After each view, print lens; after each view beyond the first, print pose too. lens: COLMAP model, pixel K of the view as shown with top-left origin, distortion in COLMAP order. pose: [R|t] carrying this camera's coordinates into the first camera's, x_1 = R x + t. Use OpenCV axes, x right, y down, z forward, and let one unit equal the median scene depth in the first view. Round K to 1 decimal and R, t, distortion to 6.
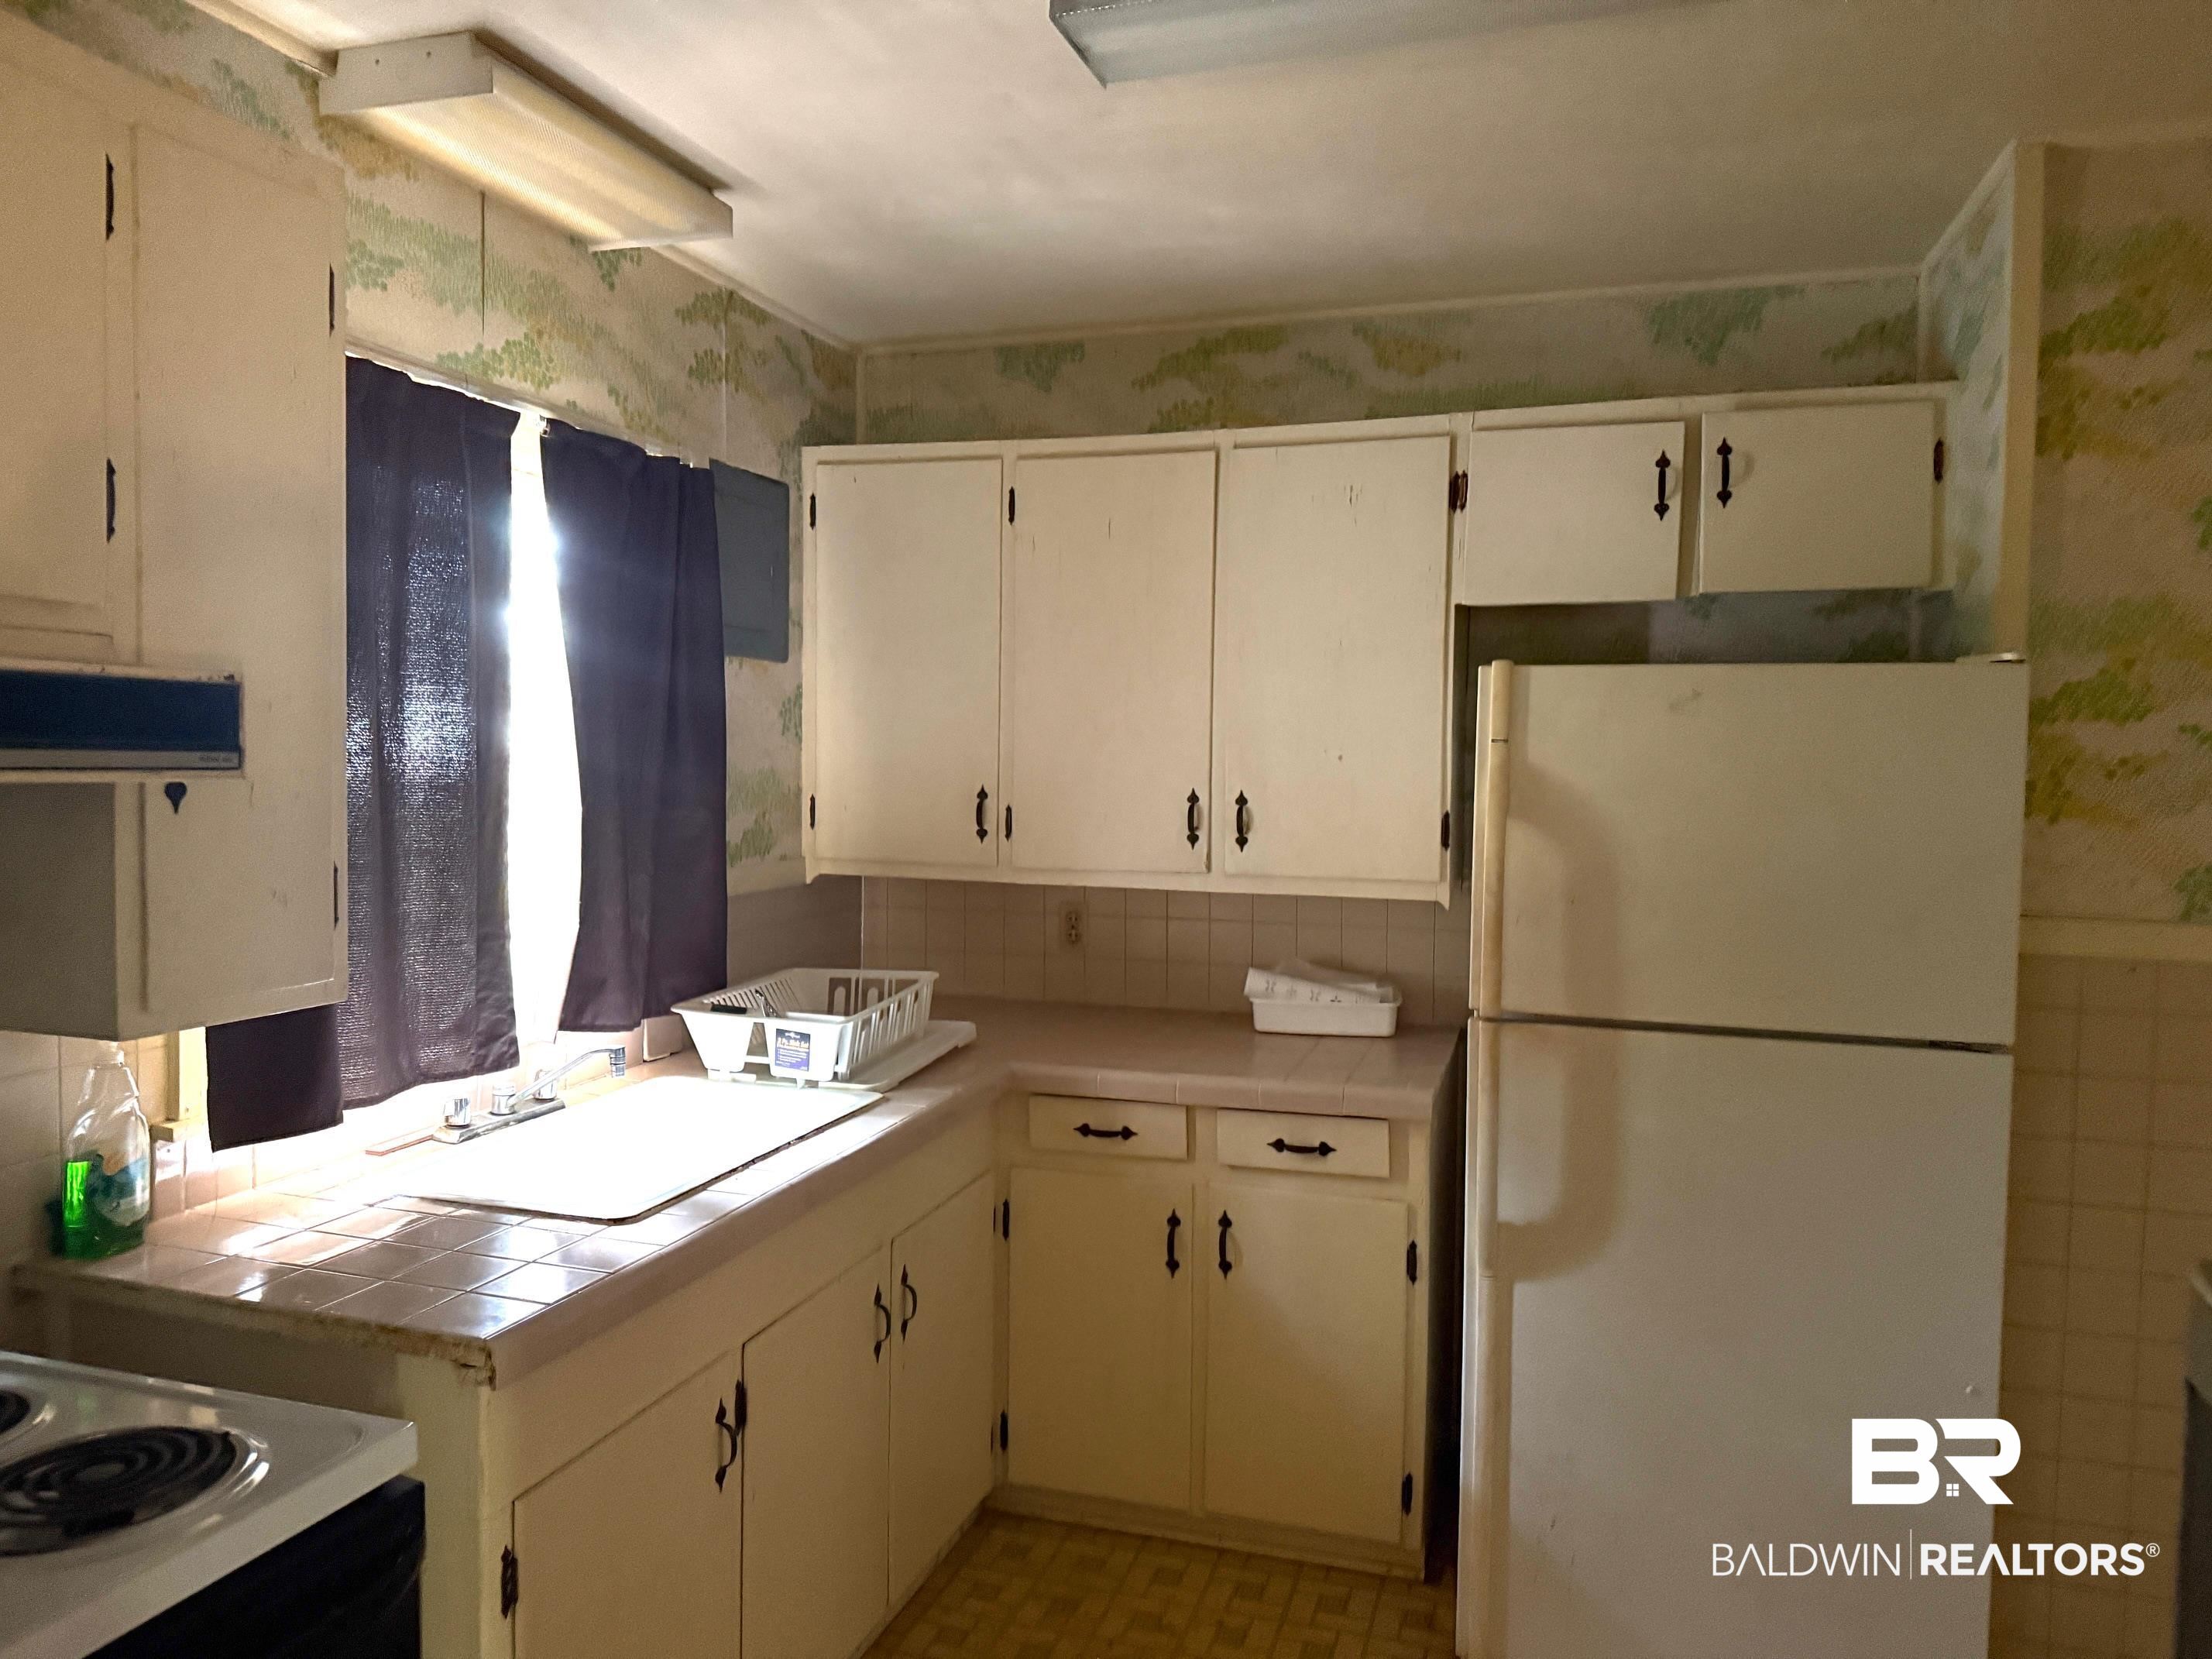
lens RADIAL K [[1599.6, 0, 1109.8], [0, 1599.6, 820.1], [0, 0, 1]] dist [0.114252, -0.210180]
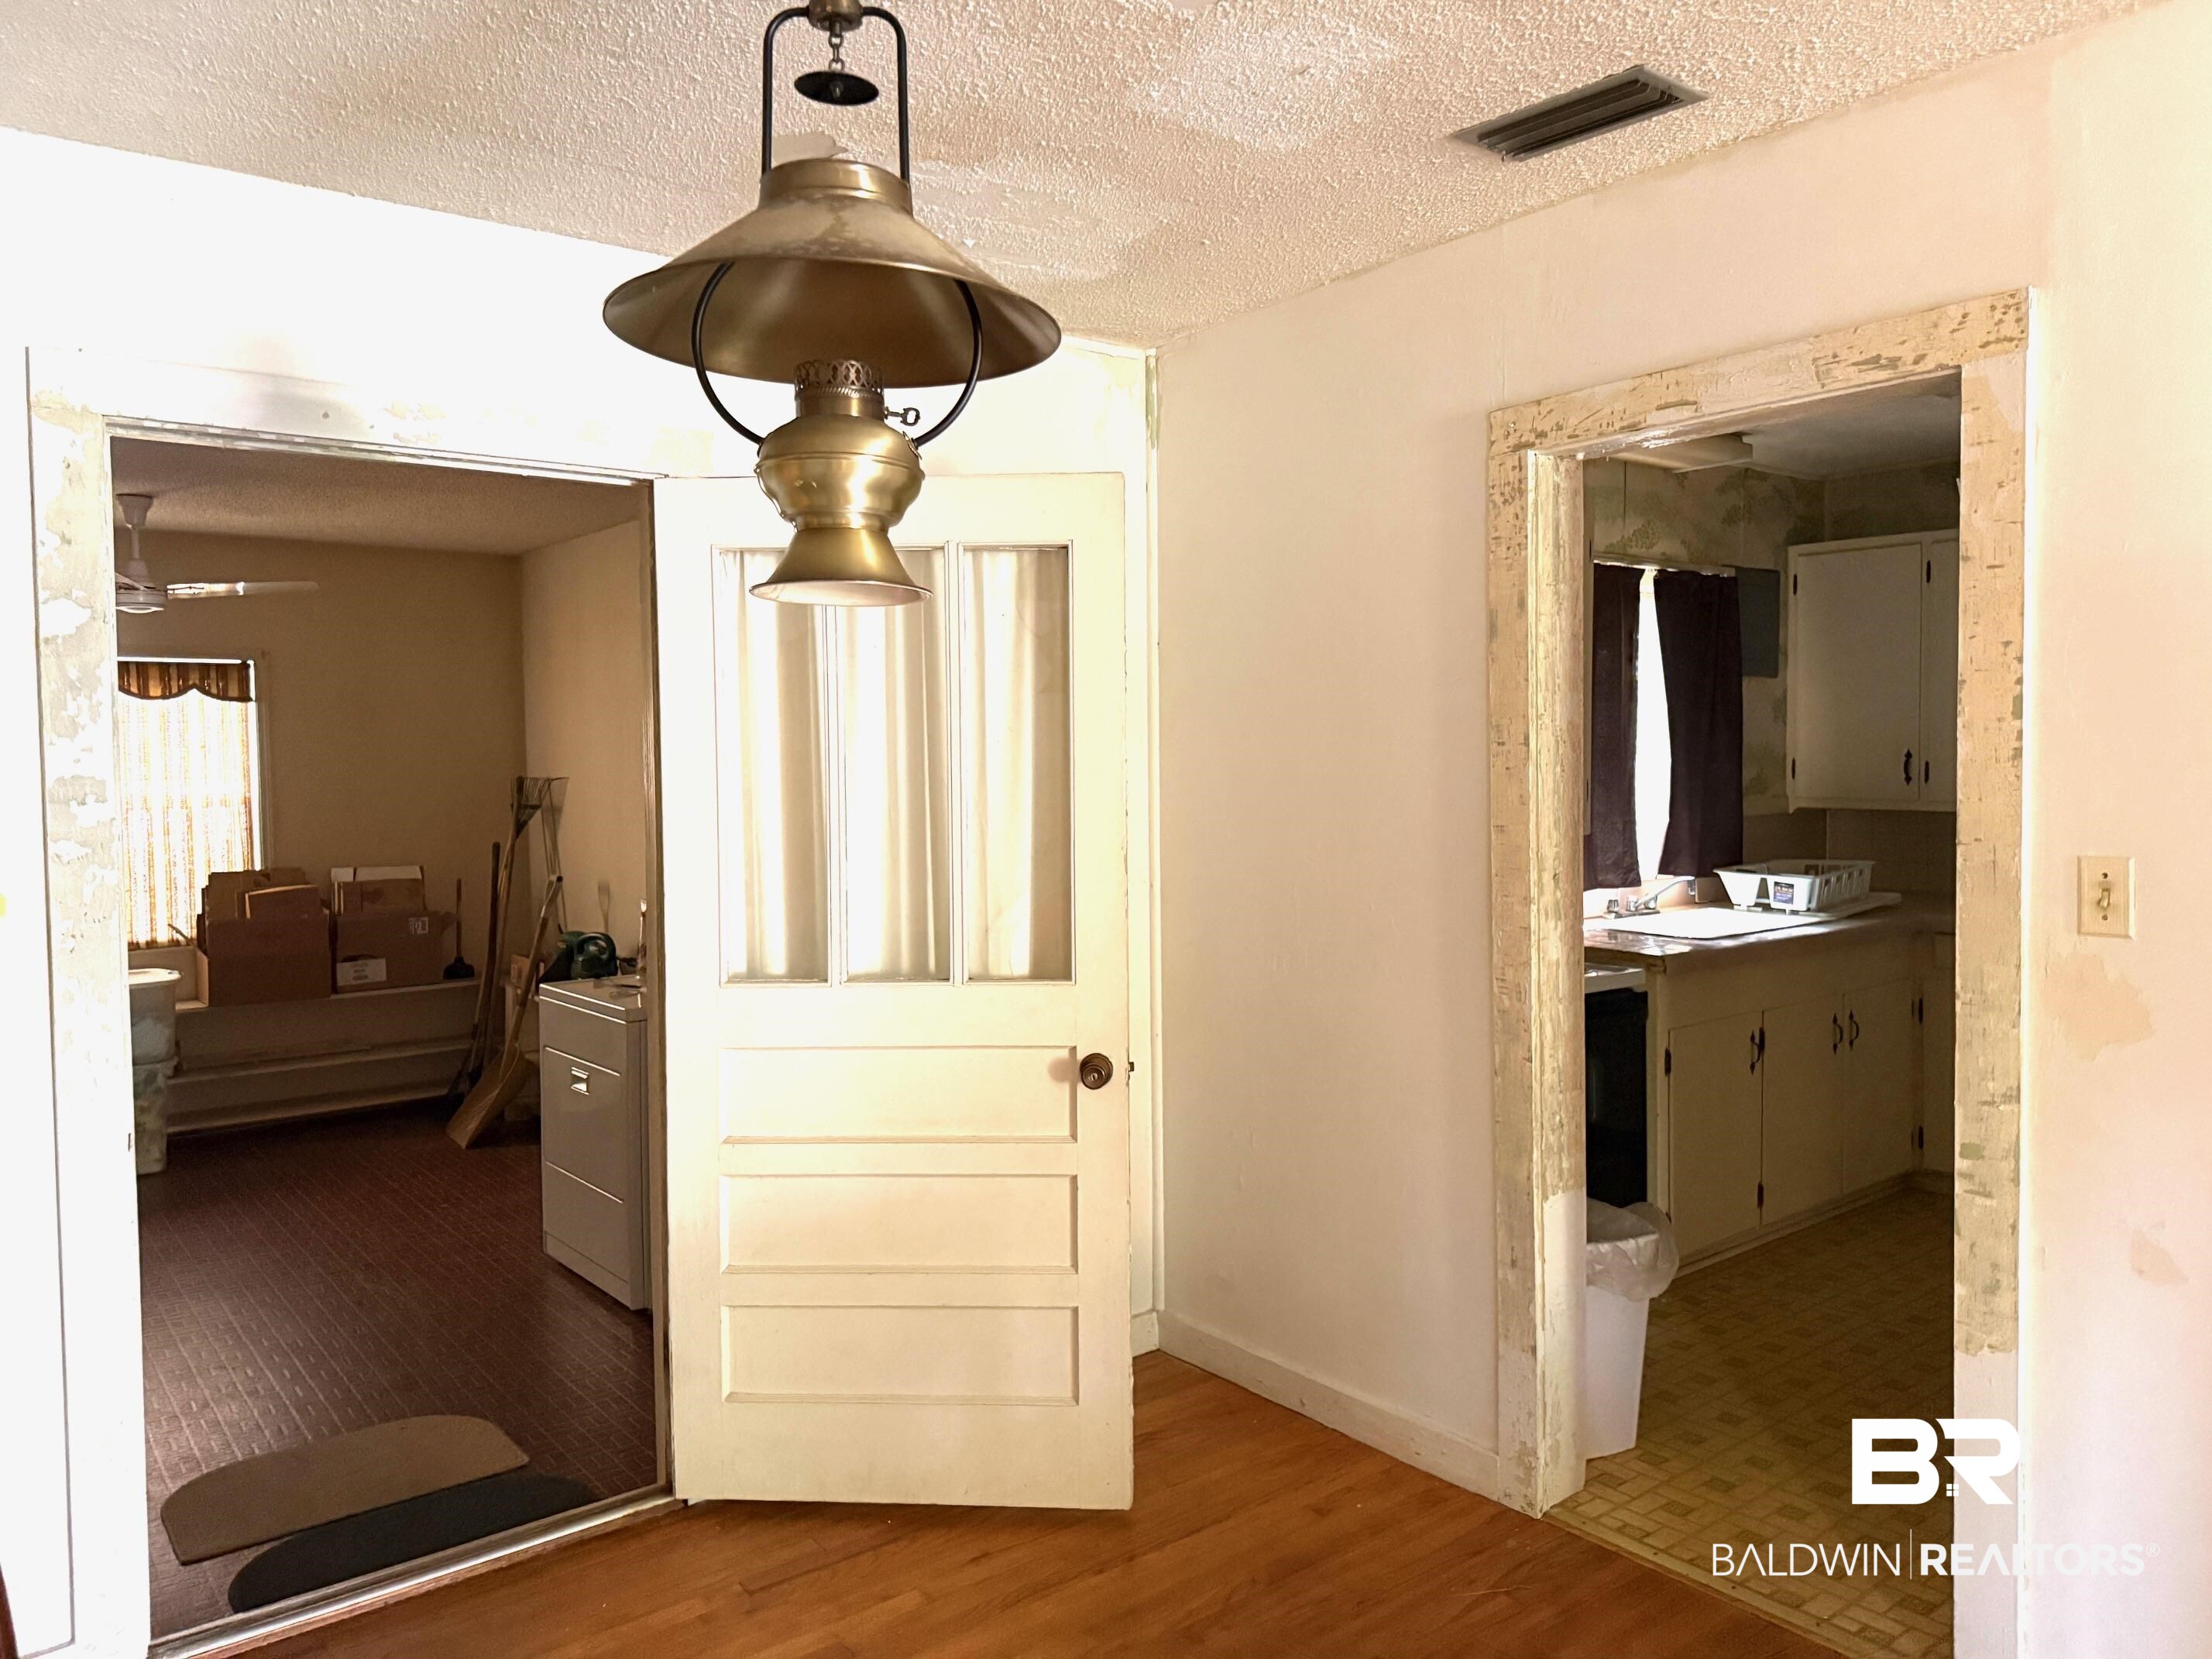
lens RADIAL K [[1599.6, 0, 1109.8], [0, 1599.6, 820.1], [0, 0, 1]] dist [0.114252, -0.210180]
pose [[0.838716, 0.000157, -0.544569, 0.159461], [-0.001476, 0.999997, -0.001984, 0.063661], [0.544567, 0.002468, 0.838713, -0.937341]]
